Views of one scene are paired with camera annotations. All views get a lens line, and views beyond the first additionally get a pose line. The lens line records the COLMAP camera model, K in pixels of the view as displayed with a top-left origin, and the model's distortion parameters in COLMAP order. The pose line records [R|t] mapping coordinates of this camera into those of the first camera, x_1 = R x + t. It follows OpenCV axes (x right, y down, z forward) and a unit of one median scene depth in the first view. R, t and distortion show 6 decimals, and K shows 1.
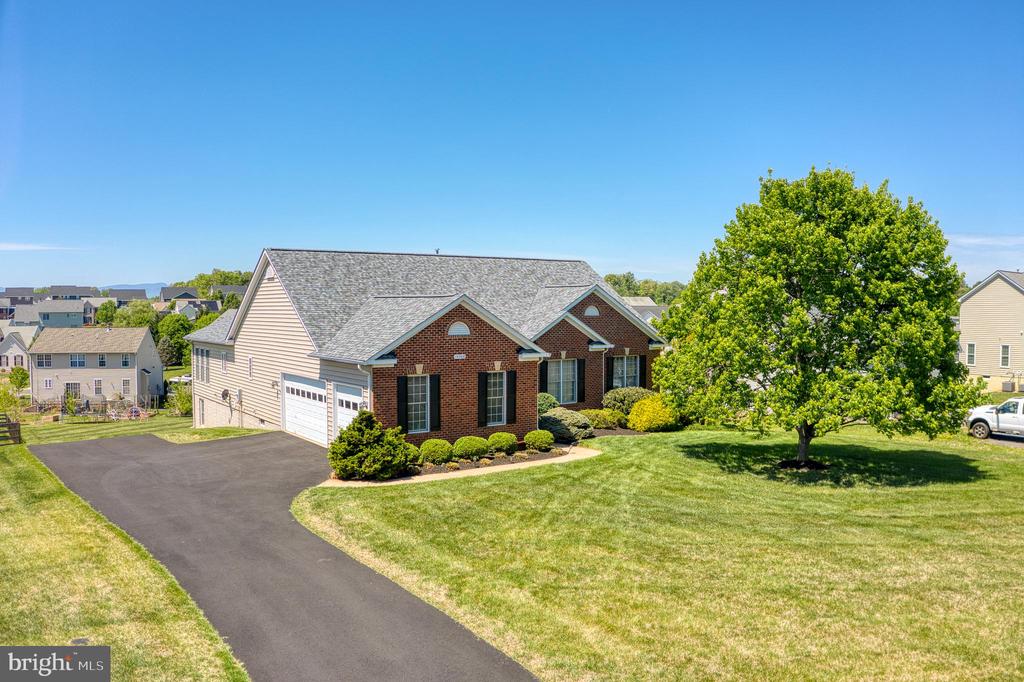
lens RADIAL K [[809.9, 0, 512.0], [0, 809.9, 341.0], [0, 0, 1]] dist [-0.182029, 0.007014]
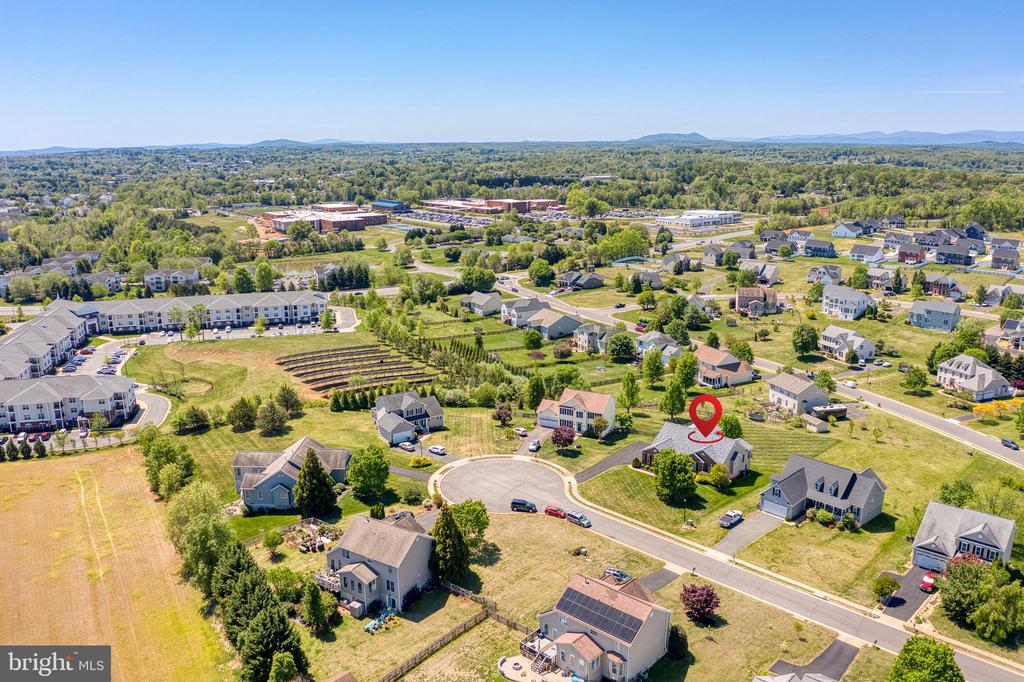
lens RADIAL K [[797.7, 0, 509.4], [0, 797.7, 339.6], [0, 0, 1]] dist [-0.078256, -0.005413]
pose [[0.199436, 0.238188, -0.950522, 5.368342], [-0.038305, 0.971162, 0.235324, -2.260751], [0.979162, -0.010523, 0.202809, -1.364966]]
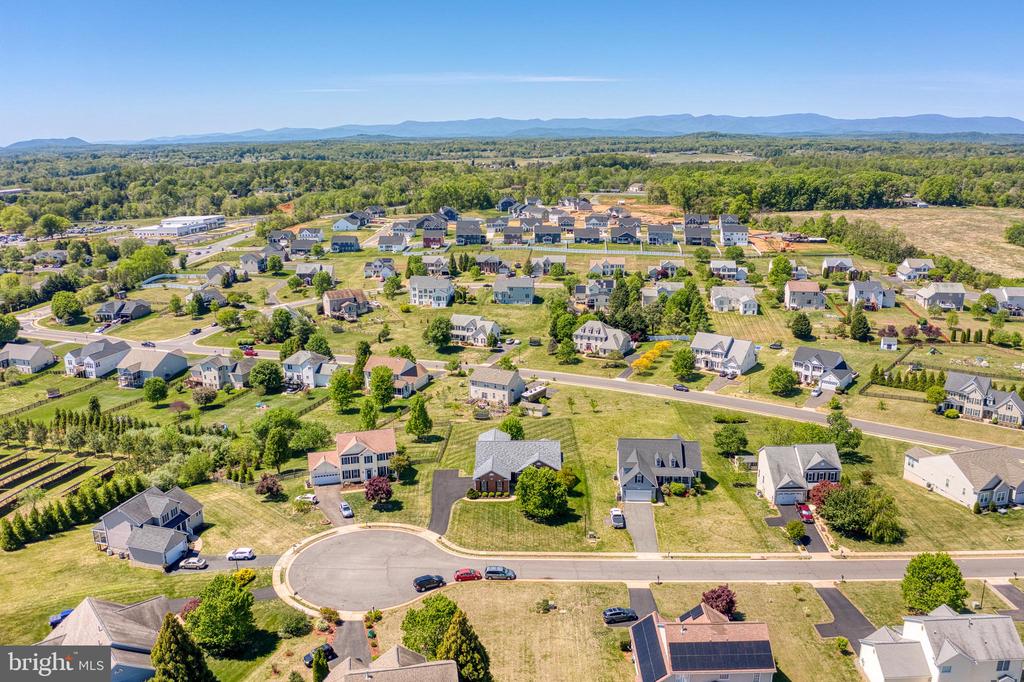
lens RADIAL K [[794.4, 0, 512.0], [0, 794.4, 341.0], [0, 0, 1]] dist [-0.082735, 0.002366]
pose [[0.805041, 0.142265, -0.575908, 3.166052], [-0.016375, 0.975777, 0.218154, -2.175277], [0.592993, -0.166192, 0.787870, -3.215645]]
